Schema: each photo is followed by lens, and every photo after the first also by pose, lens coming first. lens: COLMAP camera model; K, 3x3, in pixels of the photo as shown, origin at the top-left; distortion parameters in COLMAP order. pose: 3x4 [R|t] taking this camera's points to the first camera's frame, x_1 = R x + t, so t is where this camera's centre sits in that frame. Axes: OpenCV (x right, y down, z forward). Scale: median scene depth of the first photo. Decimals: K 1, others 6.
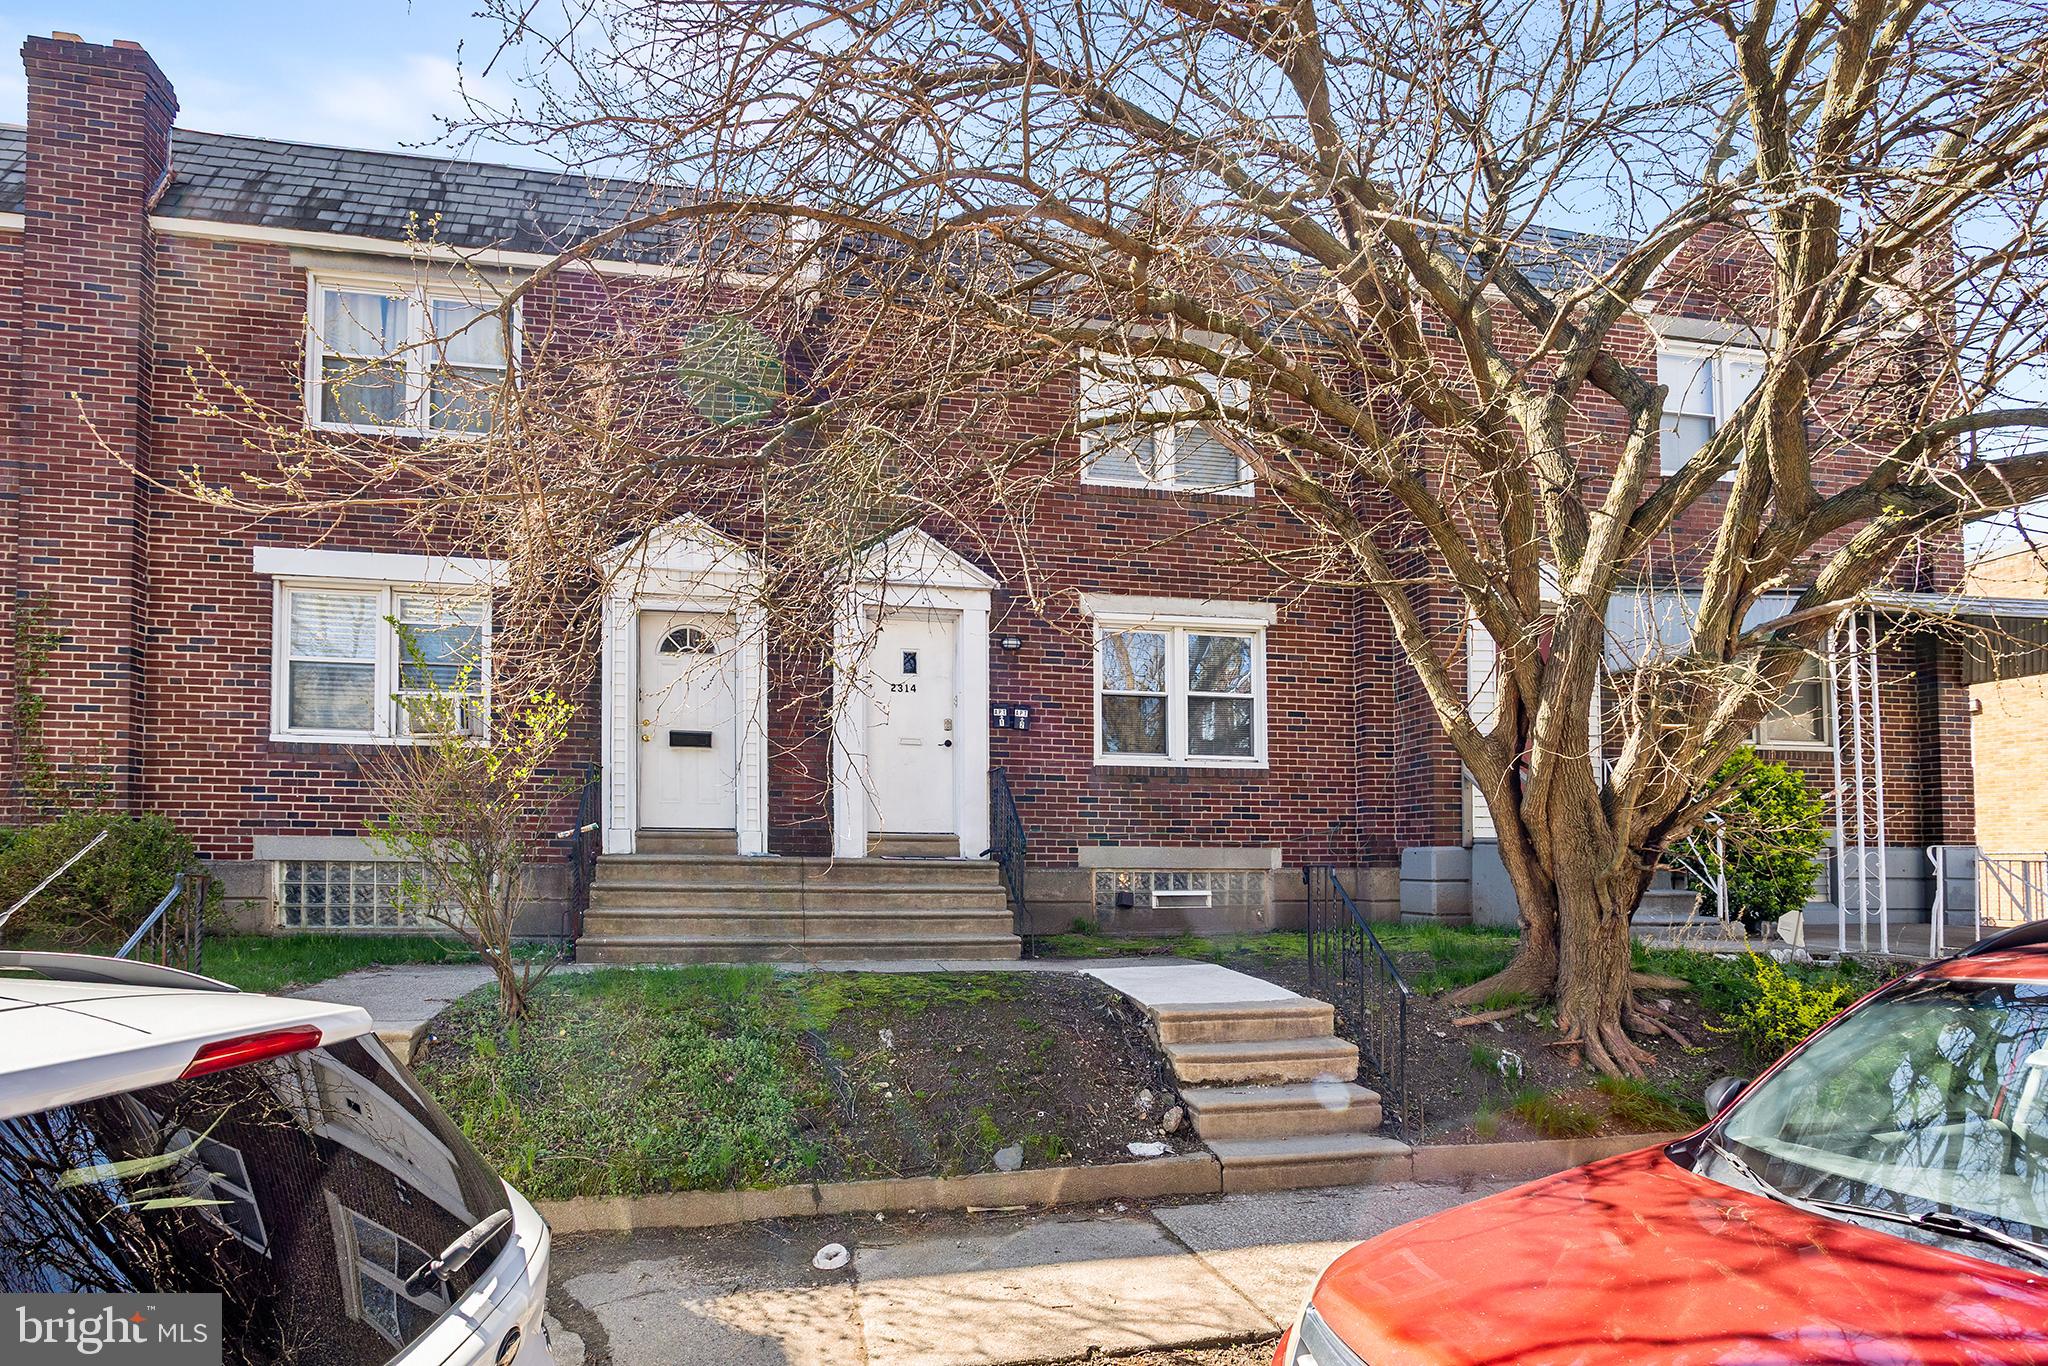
lens RADIAL K [[1028.1, 0, 1011.0], [0, 1028.1, 663.0], [0, 0, 1]] dist [-0.015791, 0.000608]
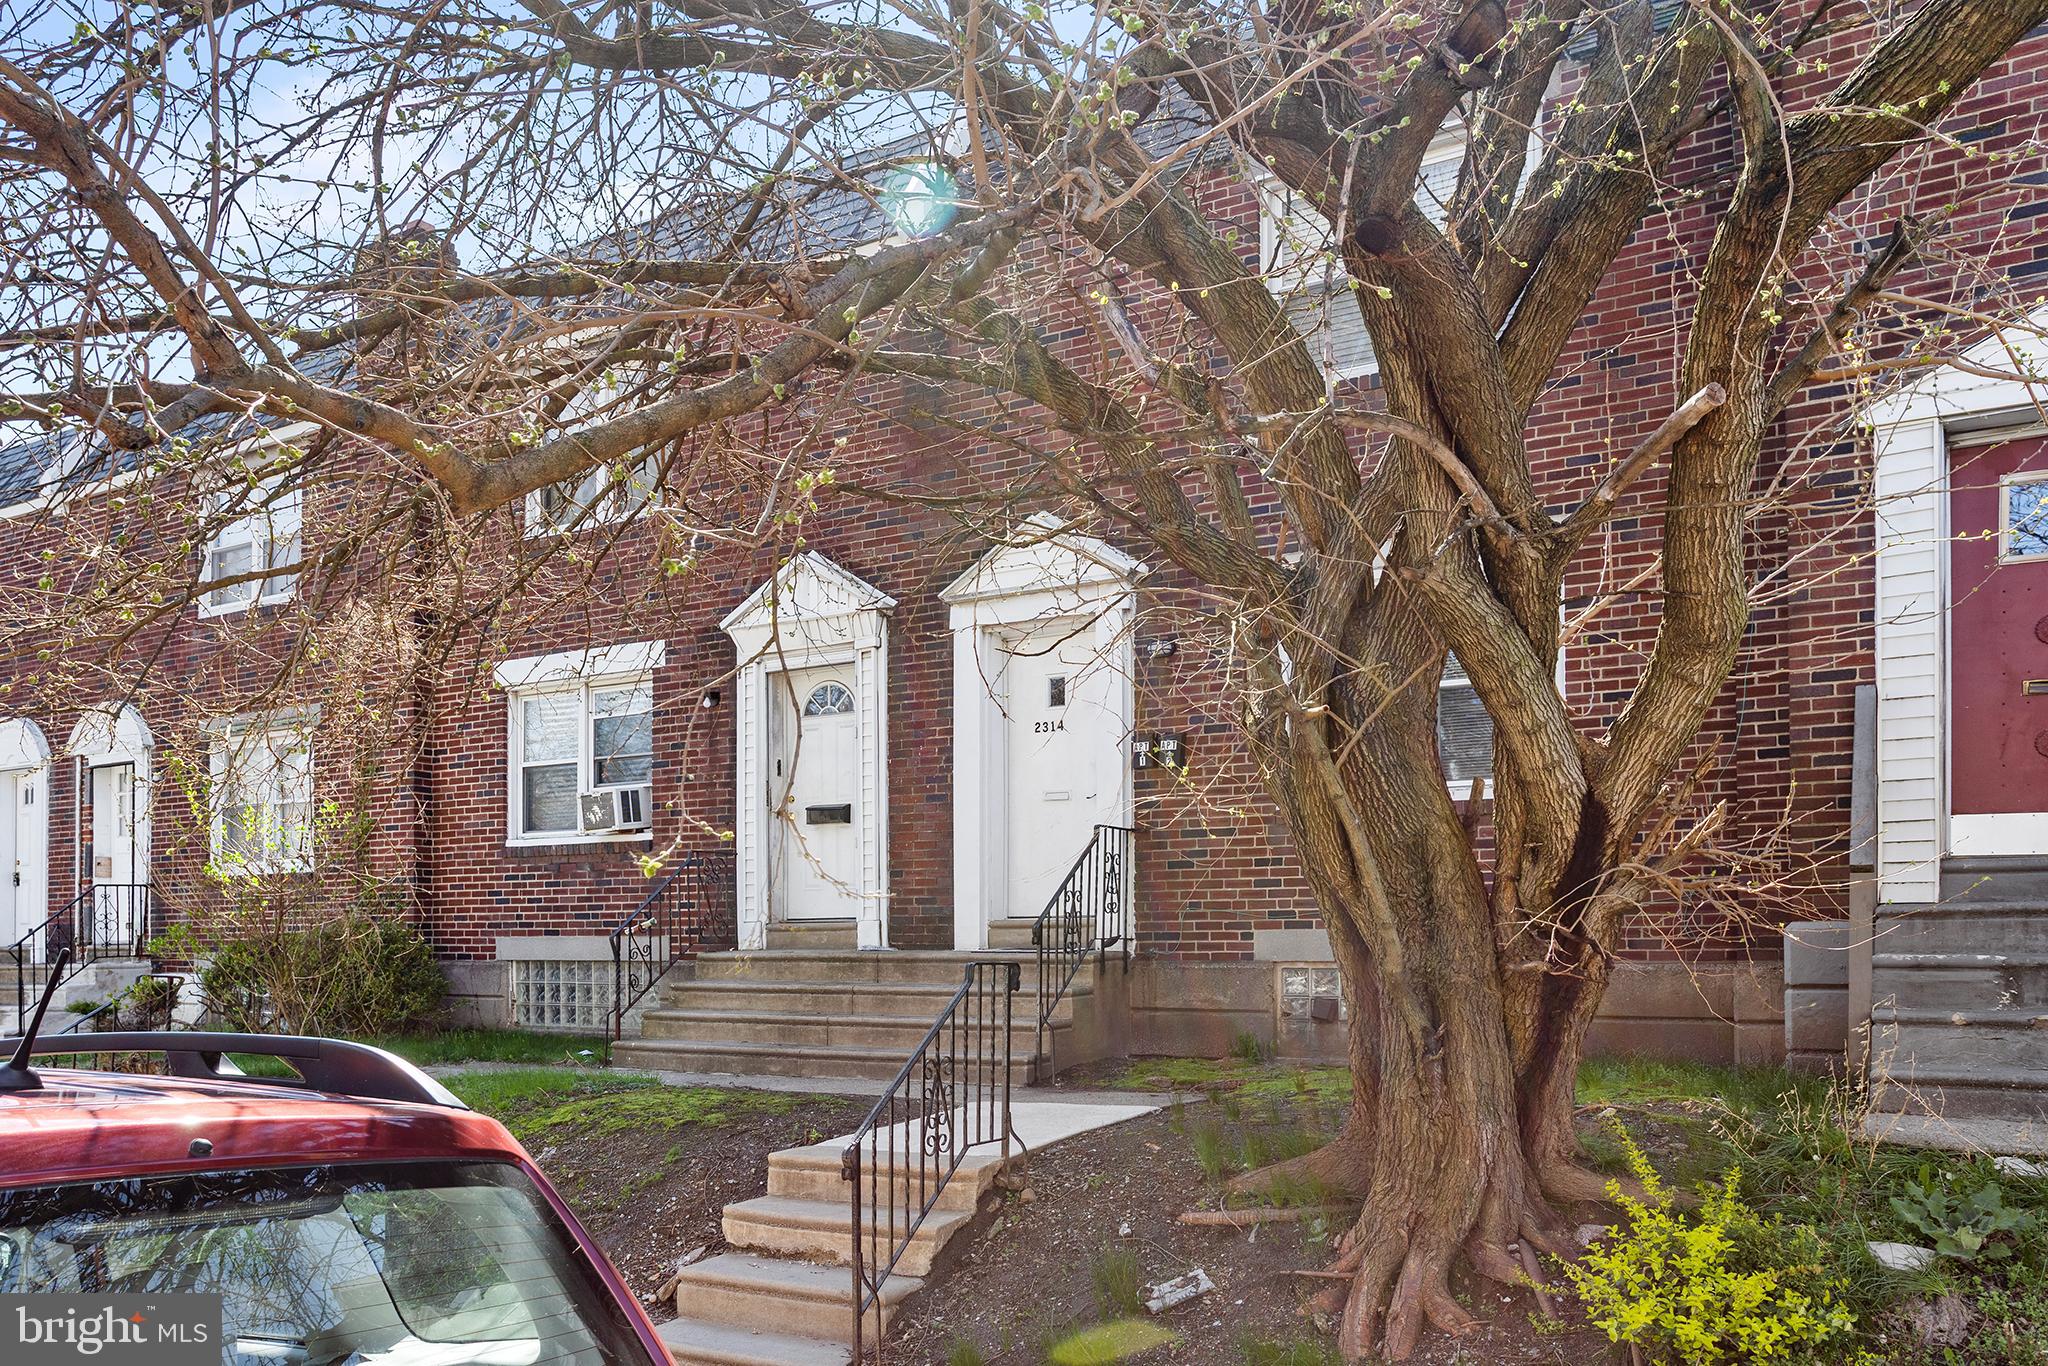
lens RADIAL K [[1432.6, 0, 1024.0], [0, 1432.6, 683.0], [0, 0, 1]] dist [-0.007060, -0.000575]
pose [[0.776442, -0.125241, -0.617619, 0.588011], [0.129552, 0.990842, -0.038057, 0.033143], [0.616729, -0.050464, 0.785556, 0.173080]]
